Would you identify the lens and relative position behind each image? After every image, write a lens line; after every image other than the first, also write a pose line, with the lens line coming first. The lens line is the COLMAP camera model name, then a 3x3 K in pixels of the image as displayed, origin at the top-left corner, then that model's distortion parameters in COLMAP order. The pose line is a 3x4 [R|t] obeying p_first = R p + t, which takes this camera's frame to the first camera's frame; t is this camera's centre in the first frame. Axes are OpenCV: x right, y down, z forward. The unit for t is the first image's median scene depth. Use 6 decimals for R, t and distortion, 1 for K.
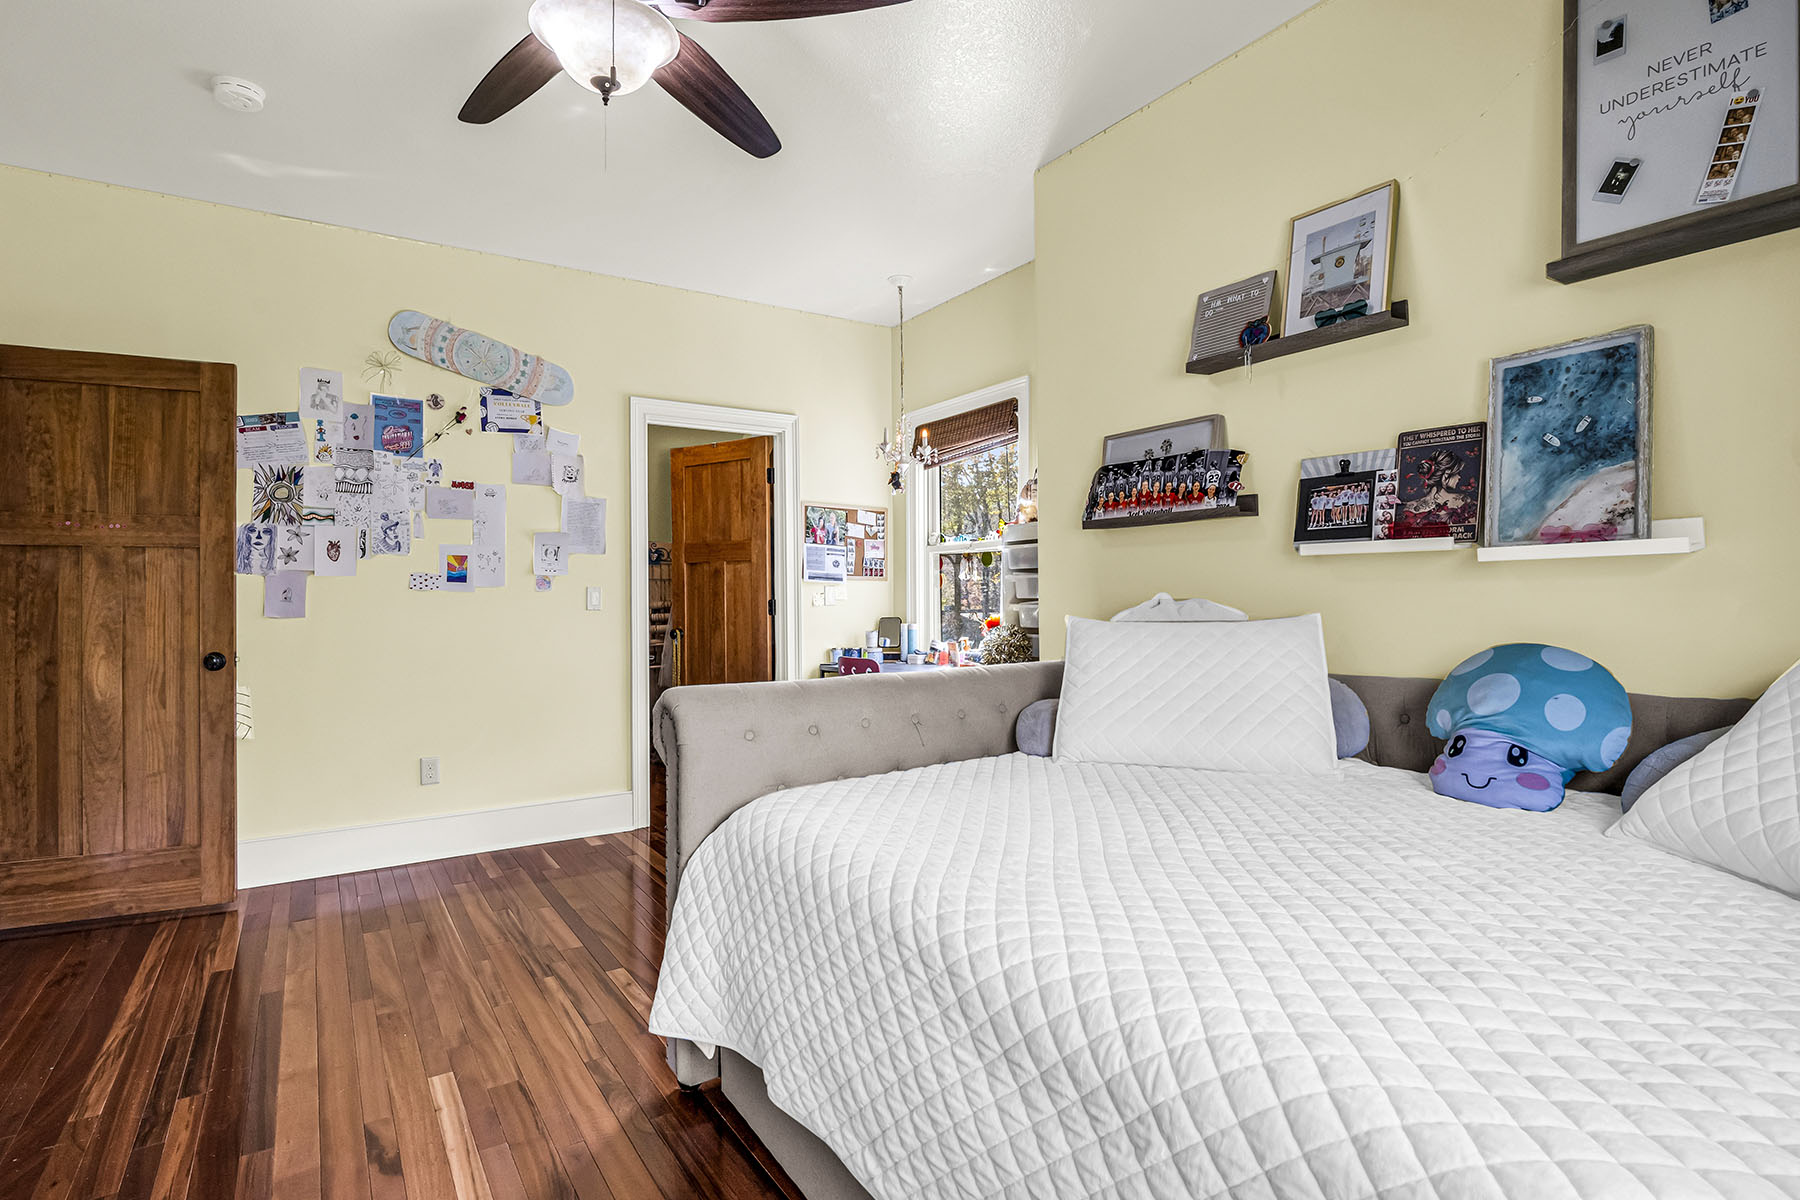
lens RADIAL K [[899.0, 0, 888.0], [0, 899.0, 606.0], [0, 0, 1]] dist [-0.024157, -0.000391]
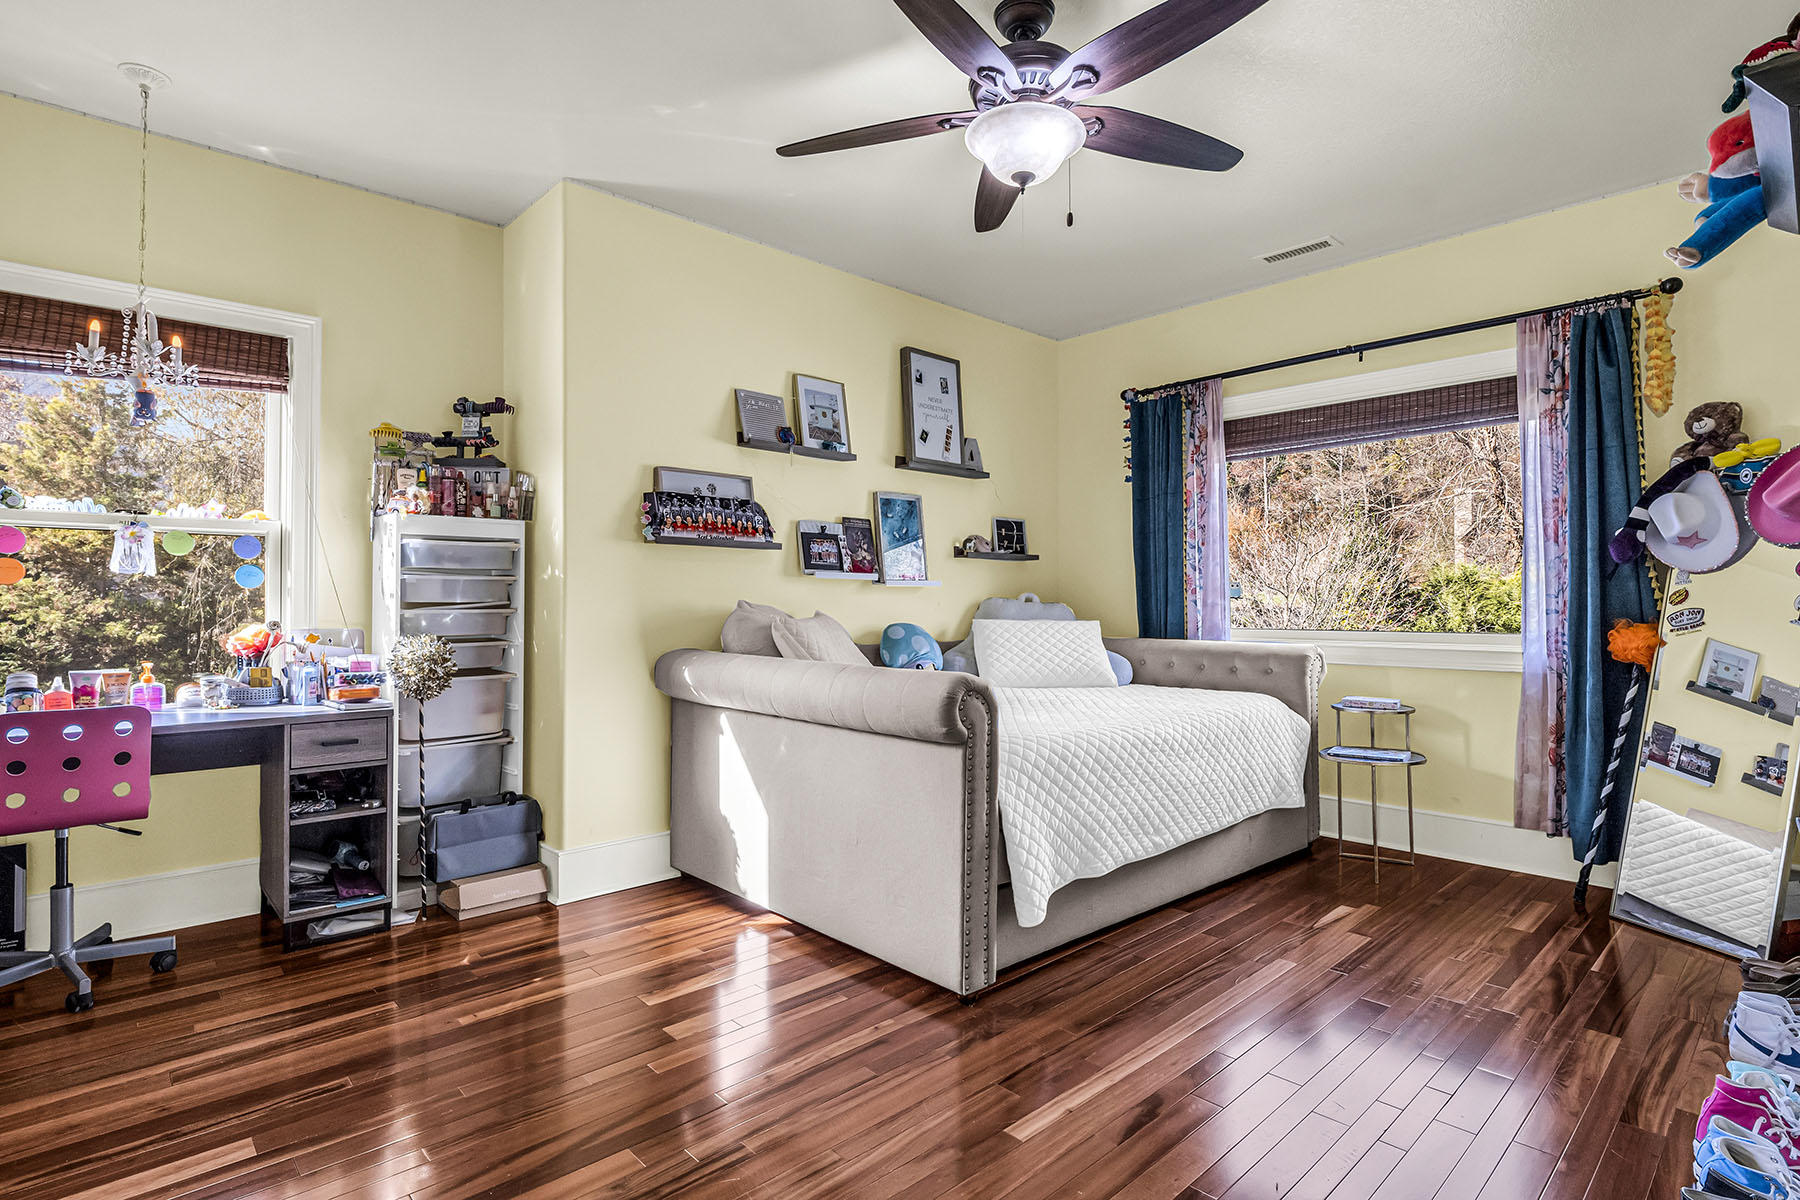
lens RADIAL K [[899.0, 0, 888.9], [0, 899.0, 590.6], [0, 0, 1]] dist [-0.024157, -0.000391]
pose [[-0.178498, 0.021394, 0.983708, -1.137404], [0.010014, 0.999751, -0.019926, 0.002502], [-0.983889, 0.006294, -0.178668, 1.066478]]
